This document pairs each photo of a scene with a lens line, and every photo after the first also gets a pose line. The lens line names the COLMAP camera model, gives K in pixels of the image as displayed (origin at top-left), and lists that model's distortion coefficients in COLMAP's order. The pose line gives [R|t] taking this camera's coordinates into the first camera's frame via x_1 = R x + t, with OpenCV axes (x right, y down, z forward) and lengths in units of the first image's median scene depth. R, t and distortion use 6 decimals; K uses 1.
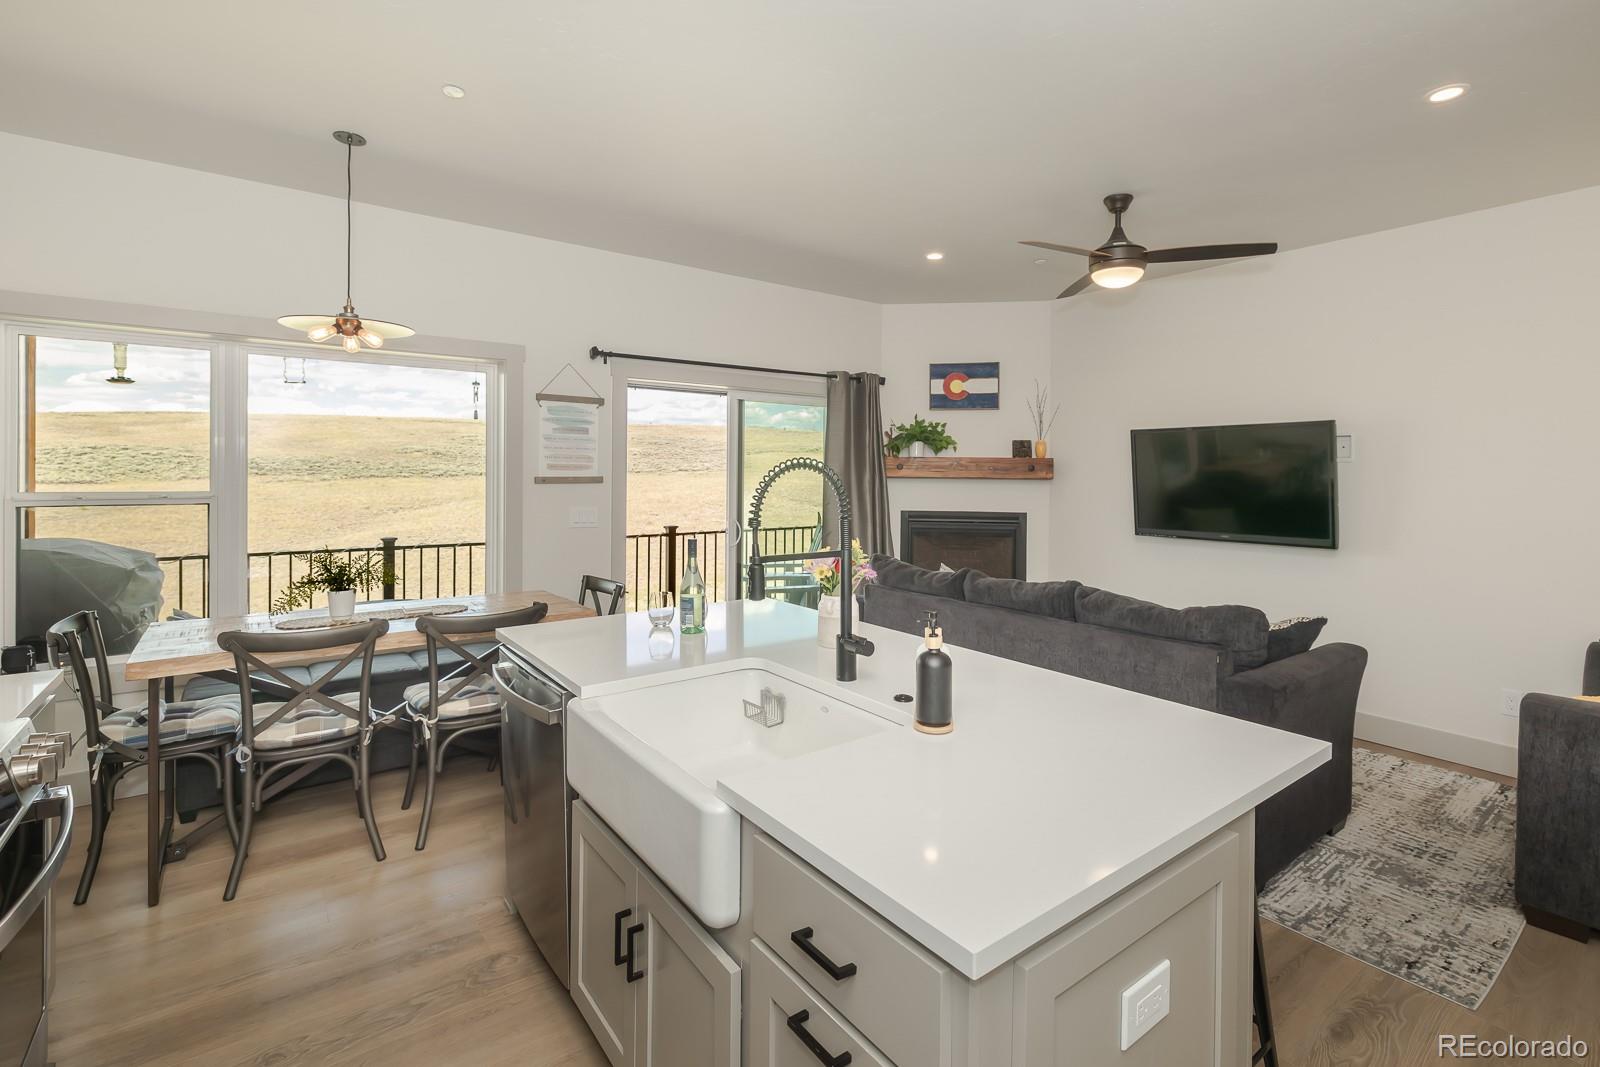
lens RADIAL K [[741.4, 0, 834.6], [0, 741.4, 476.2], [0, 0, 1]] dist [-0.001626, 0.000607]
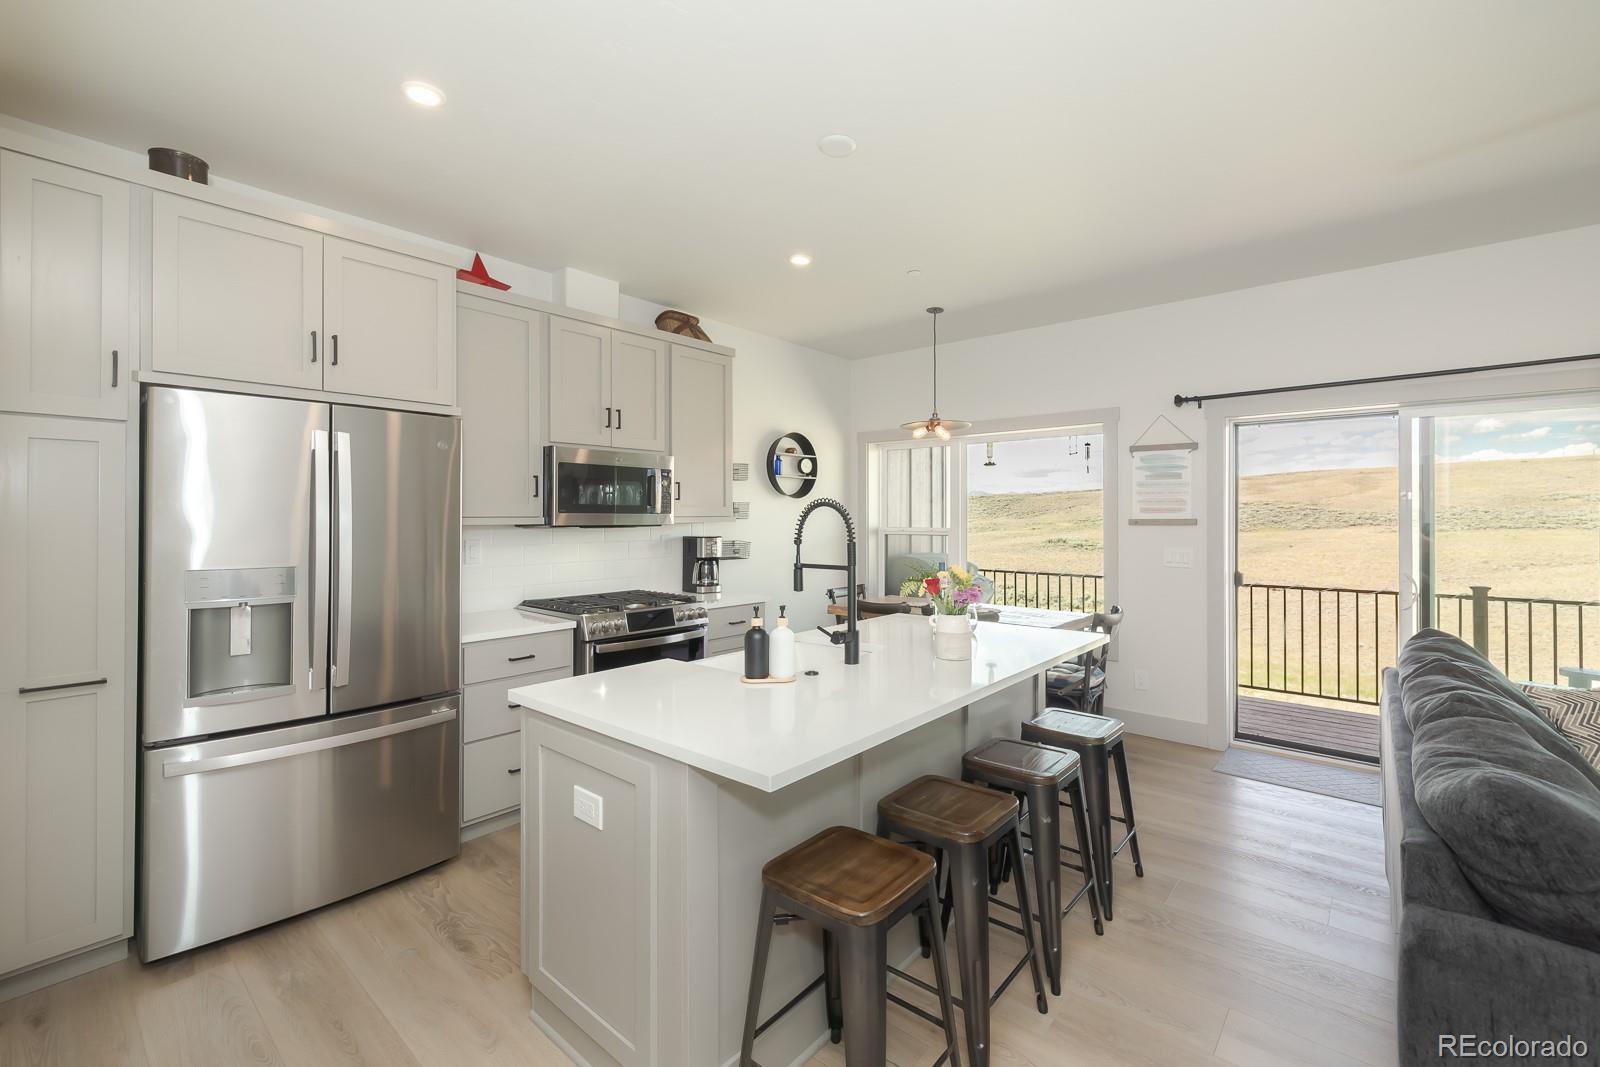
lens RADIAL K [[687.0, 0, 800.6], [0, 687.0, 515.9], [0, 0, 1]] dist [0.001833, 0.000504]
pose [[0.192984, -0.010897, -0.981141, 0.421315], [-0.004880, 0.999915, -0.012065, 0.008697], [0.981190, 0.007117, 0.192914, 0.231977]]
